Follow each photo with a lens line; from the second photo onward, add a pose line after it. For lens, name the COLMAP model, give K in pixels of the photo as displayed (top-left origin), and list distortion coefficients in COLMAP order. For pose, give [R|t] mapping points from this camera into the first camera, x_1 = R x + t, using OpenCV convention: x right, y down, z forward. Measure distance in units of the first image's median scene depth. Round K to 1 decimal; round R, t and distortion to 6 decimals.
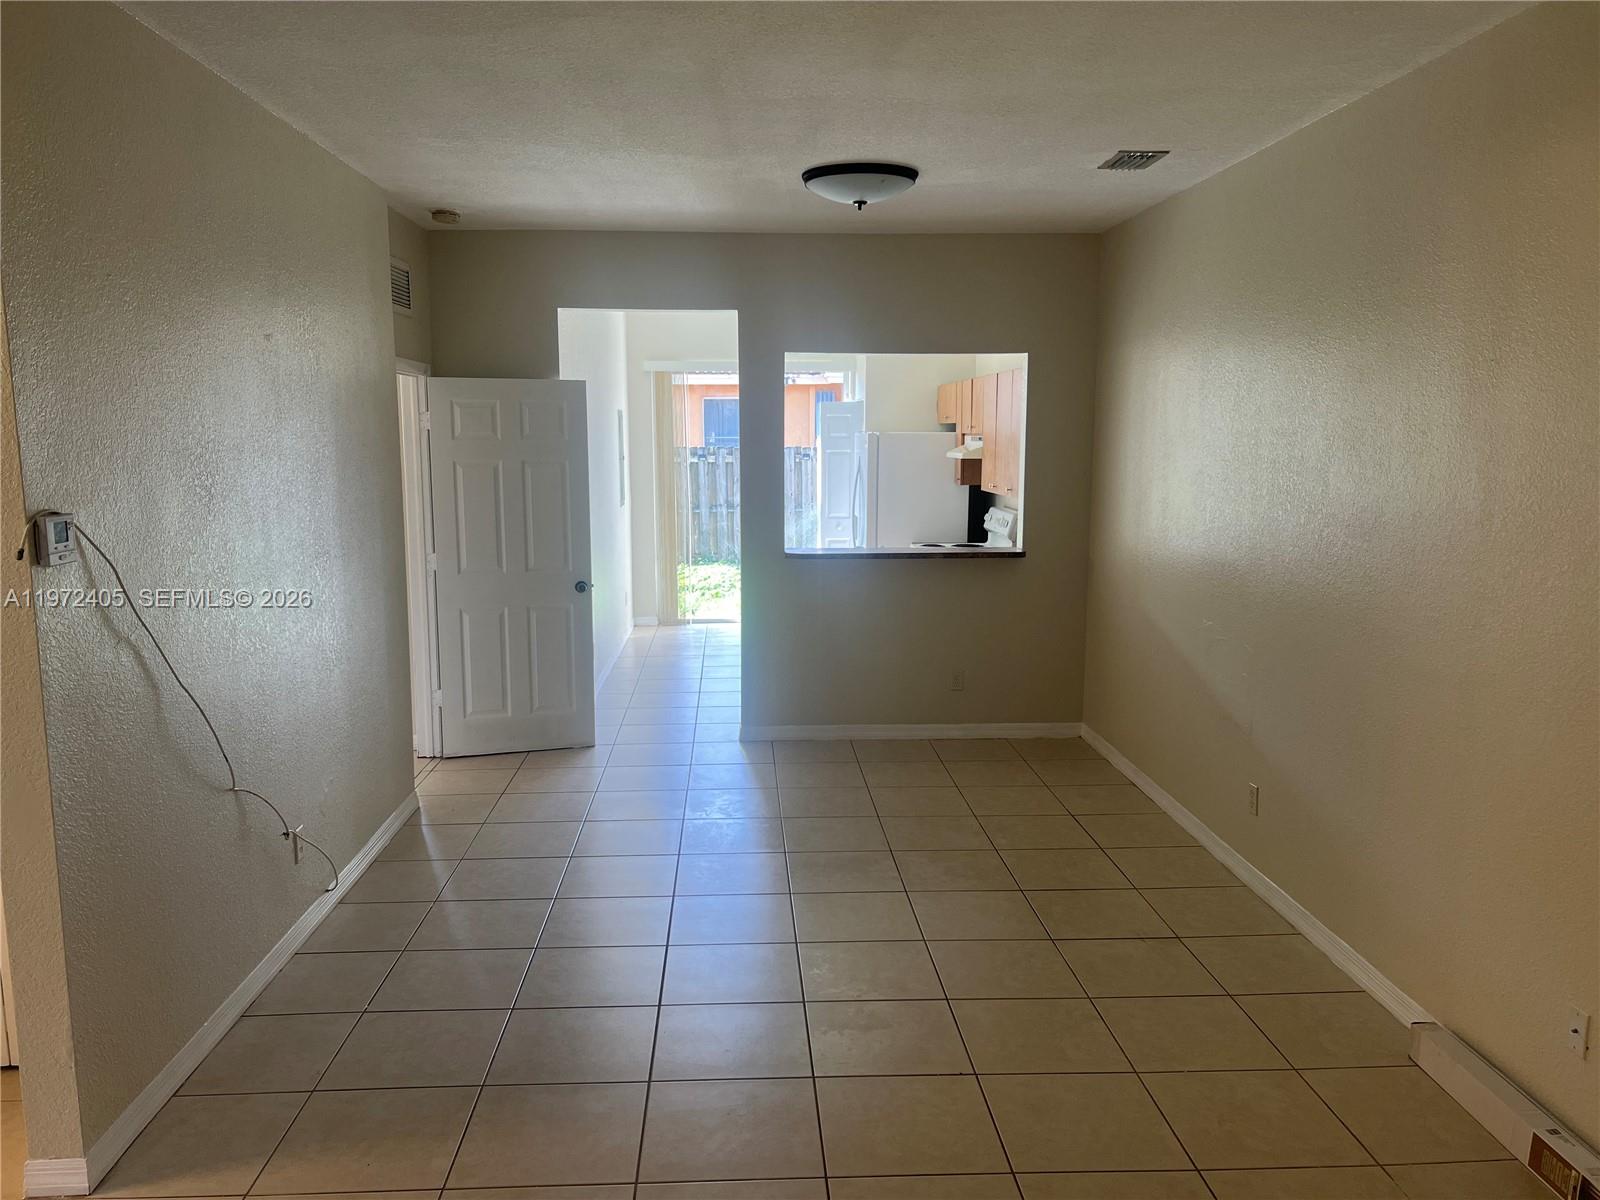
lens RADIAL K [[1205.7, 0, 801.2], [0, 1205.7, 597.5], [0, 0, 1]] dist [0.045808, -0.050664]
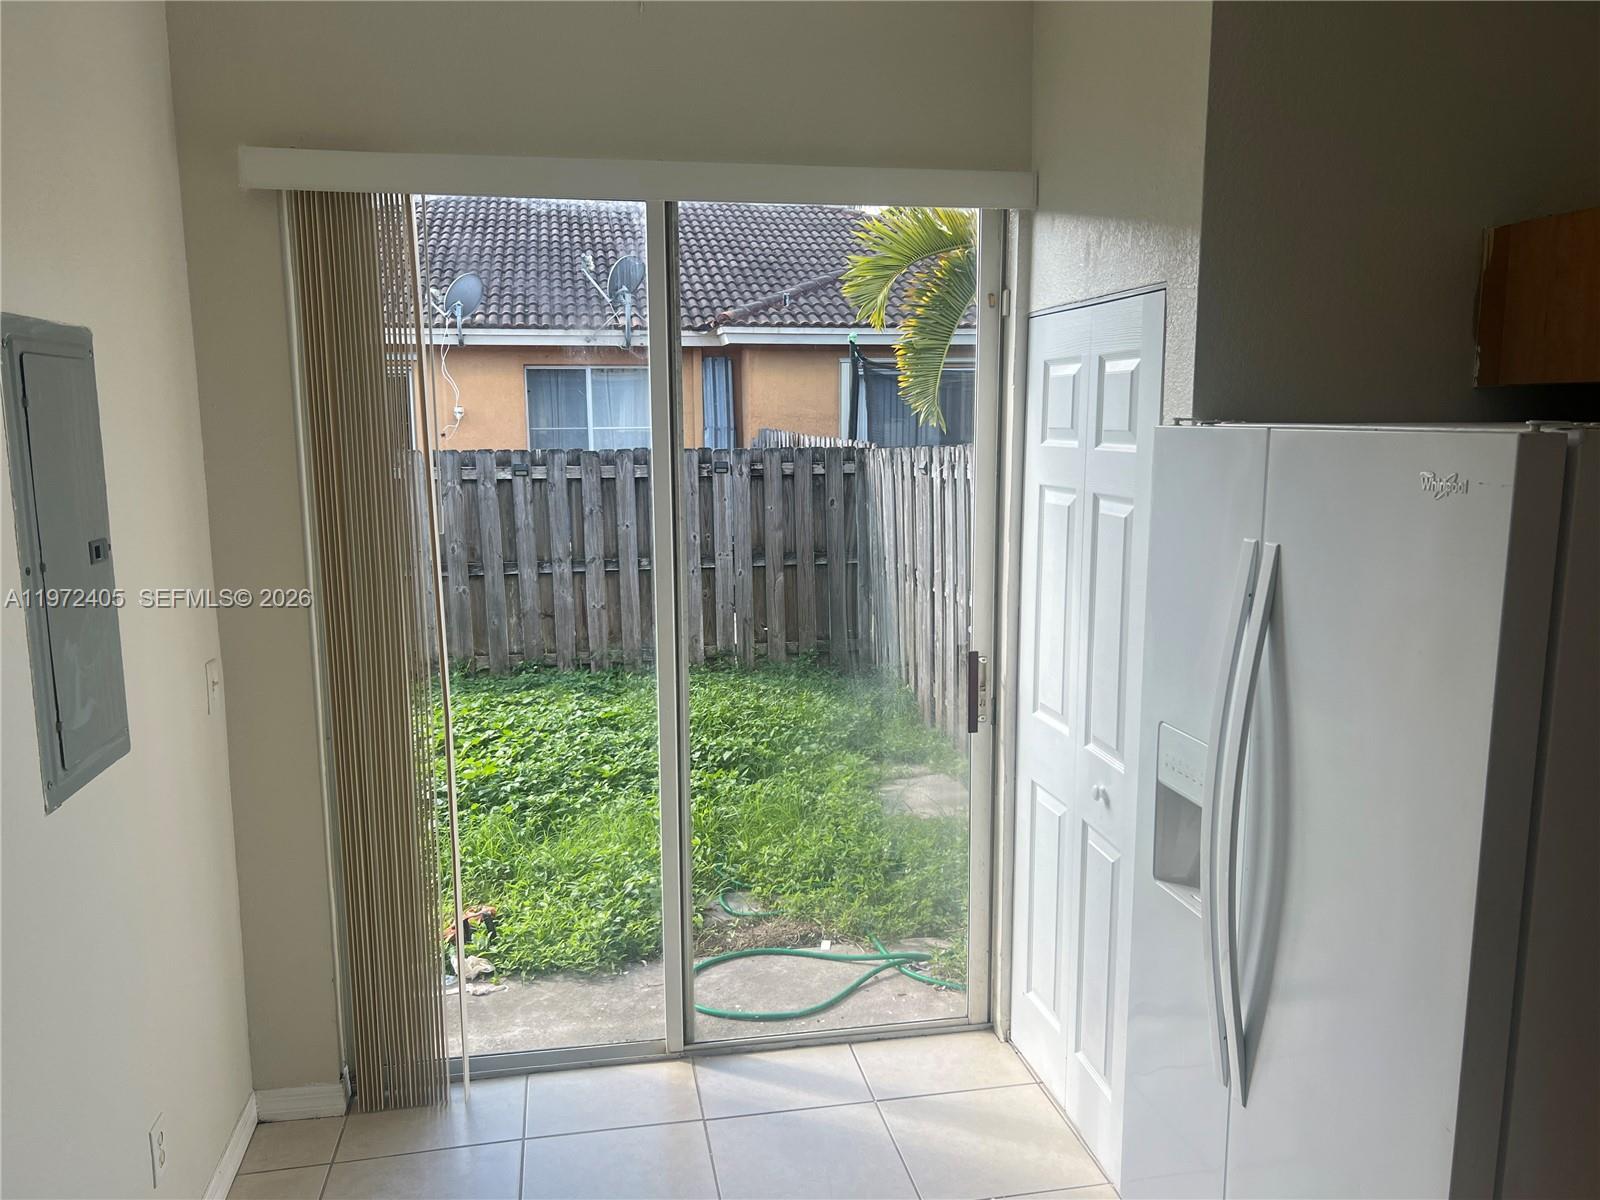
lens RADIAL K [[1205.7, 0, 799.1], [0, 1205.7, 596.5], [0, 0, 1]] dist [0.045808, -0.050664]
pose [[0.991517, -0.026780, 0.127190, -0.030616], [0.025901, 0.999628, 0.008562, -0.062982], [-0.127372, -0.005195, 0.991841, 0.467382]]
